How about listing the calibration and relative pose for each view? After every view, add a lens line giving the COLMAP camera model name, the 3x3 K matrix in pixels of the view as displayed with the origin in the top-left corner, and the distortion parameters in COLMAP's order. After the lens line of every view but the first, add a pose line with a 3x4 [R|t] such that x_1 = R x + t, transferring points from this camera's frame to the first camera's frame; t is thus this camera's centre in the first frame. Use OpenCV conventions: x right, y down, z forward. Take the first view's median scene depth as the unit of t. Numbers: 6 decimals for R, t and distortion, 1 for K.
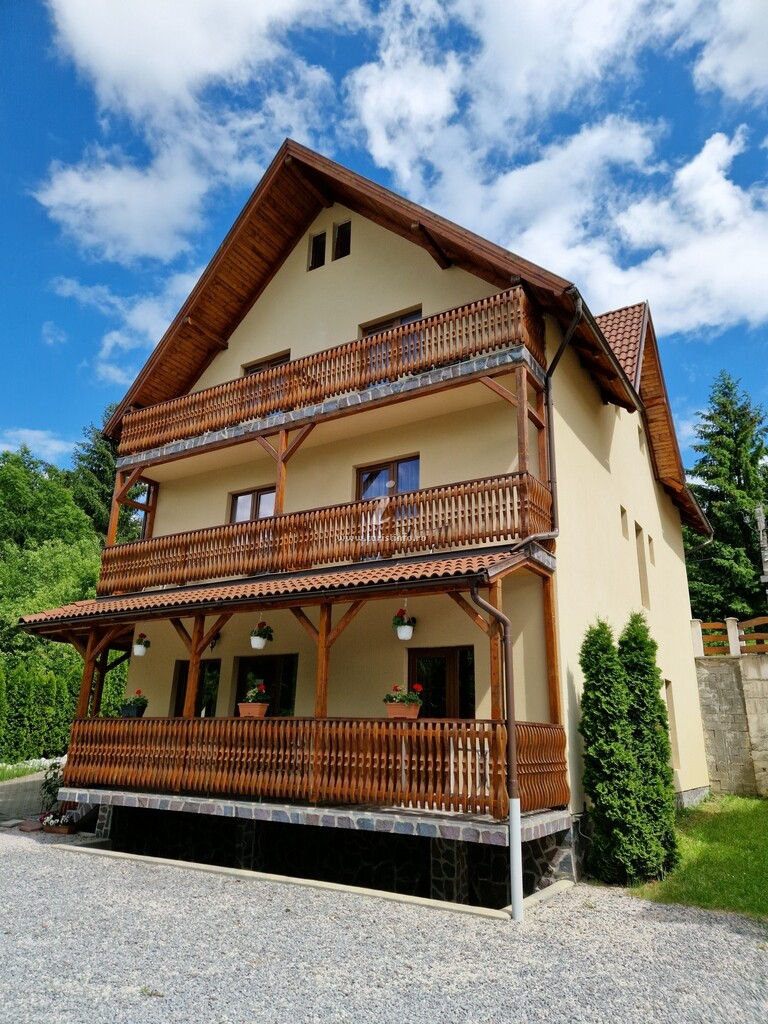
lens RADIAL K [[684.0, 0, 383.0], [0, 684.0, 515.0], [0, 0, 1]] dist [0.037870, -0.012644]
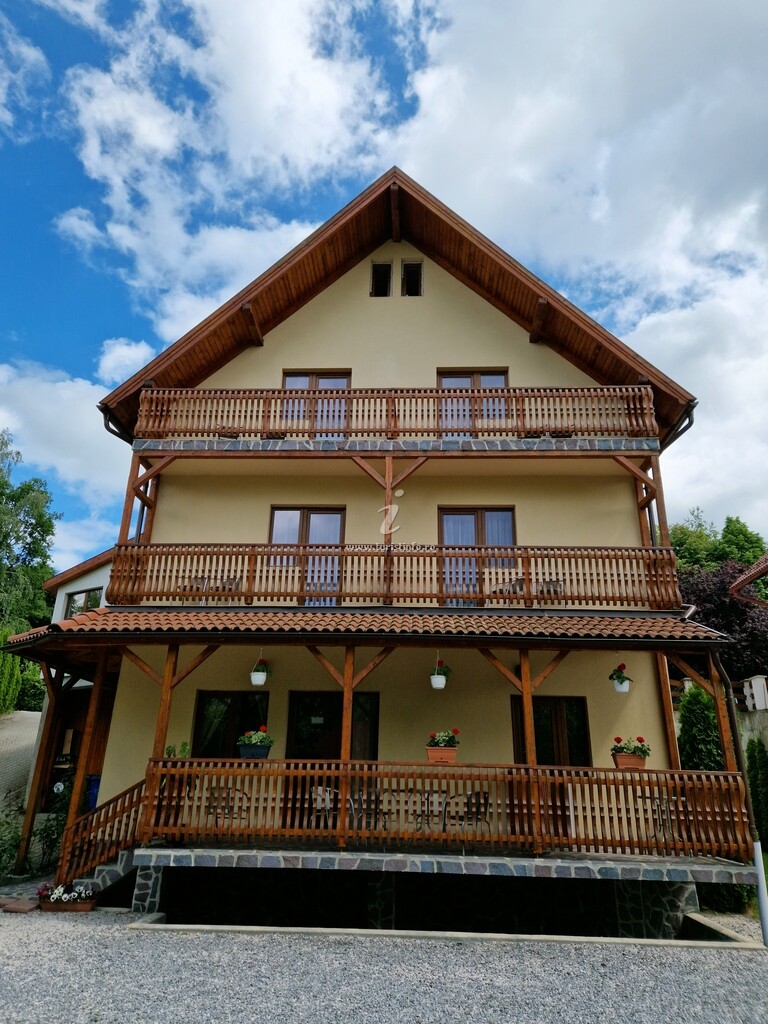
lens RADIAL K [[684.0, 0, 381.7], [0, 684.0, 509.4], [0, 0, 1]] dist [0.037870, -0.012644]
pose [[0.874646, 0.176570, 0.451461, -0.687130], [-0.150753, 0.984200, -0.092863, 0.048304], [-0.460725, 0.013163, 0.887445, 0.180248]]
